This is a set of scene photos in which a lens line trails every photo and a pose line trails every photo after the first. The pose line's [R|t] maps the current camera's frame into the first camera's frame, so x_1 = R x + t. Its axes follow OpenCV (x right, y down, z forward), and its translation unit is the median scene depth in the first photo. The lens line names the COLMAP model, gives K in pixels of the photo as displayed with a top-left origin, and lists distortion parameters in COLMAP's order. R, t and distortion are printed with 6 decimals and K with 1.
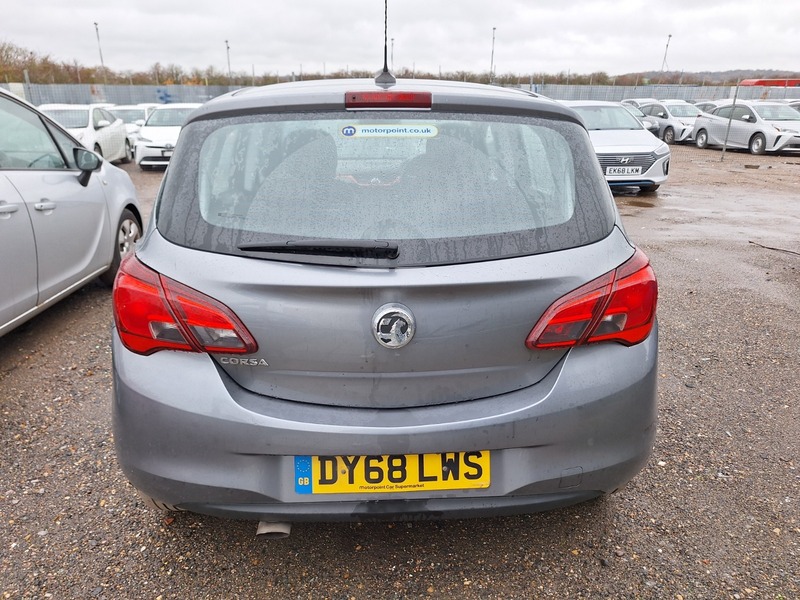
lens RADIAL K [[566.0, 0, 400.0], [0, 566.0, 300.0], [0, 0, 1]] dist [0.050544, -0.043551]
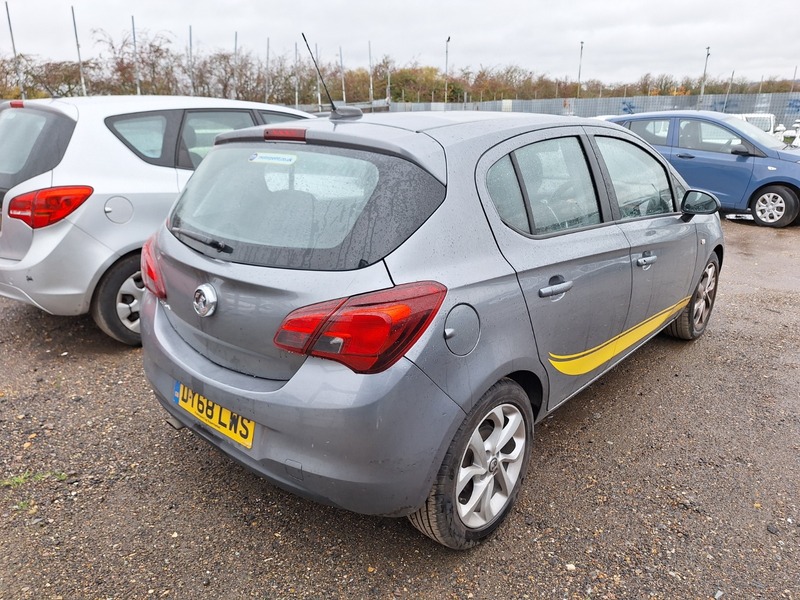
lens RADIAL K [[566.0, 0, 400.0], [0, 566.0, 300.0], [0, 0, 1]] dist [0.050544, -0.043551]
pose [[0.712536, 0.212222, -0.668771, 1.150952], [-0.222441, 0.972317, 0.071549, -0.145988], [0.665442, 0.097780, 0.740018, 0.275599]]
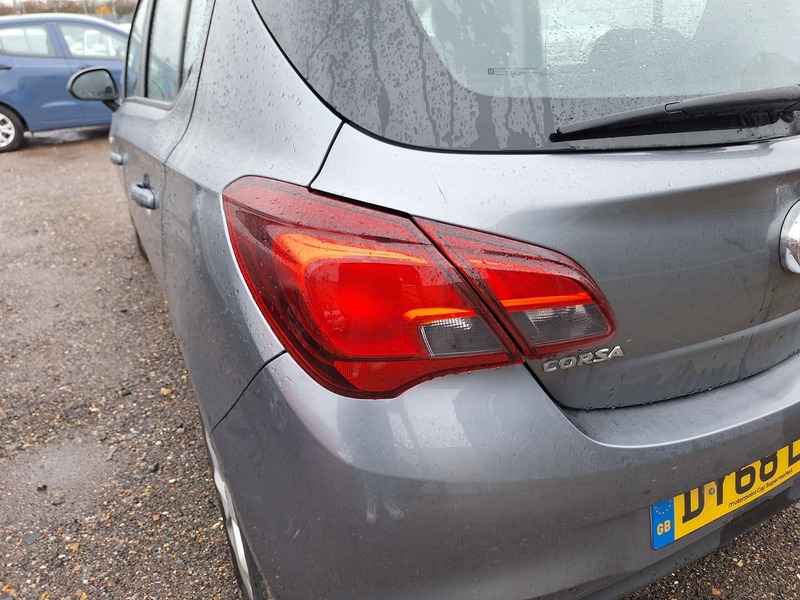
lens RADIAL K [[572.8, 0, 388.0], [0, 572.8, 305.8], [0, 0, 1]] dist [0.004706, -0.001027]
pose [[0.911262, -0.220637, 0.347738, -0.583595], [0.179334, 0.972710, 0.147224, -0.046155], [-0.370731, -0.071798, 0.925961, 0.565504]]
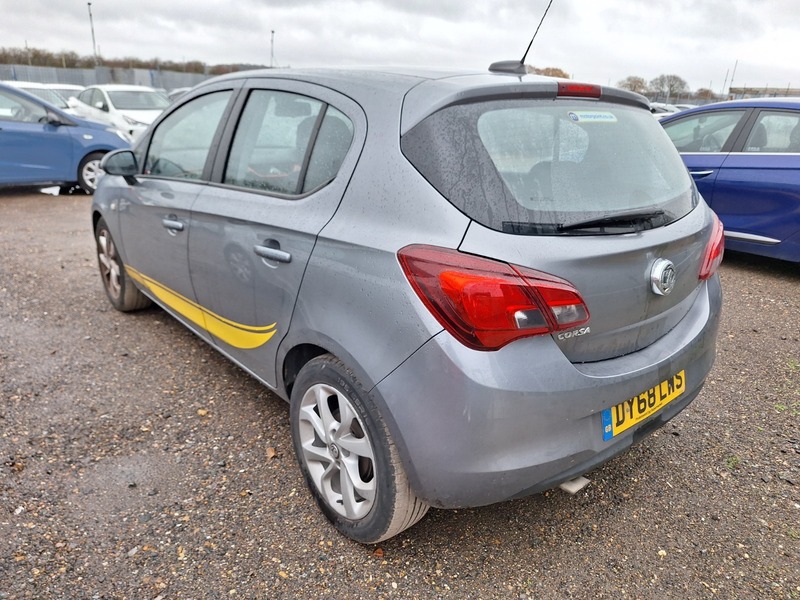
lens RADIAL K [[566.0, 0, 400.0], [0, 566.0, 300.0], [0, 0, 1]] dist [0.050544, -0.043551]
pose [[0.794952, -0.181824, 0.578785, -1.095232], [0.172412, 0.982404, 0.071815, -0.084007], [-0.581658, 0.042700, 0.812312, 0.309568]]
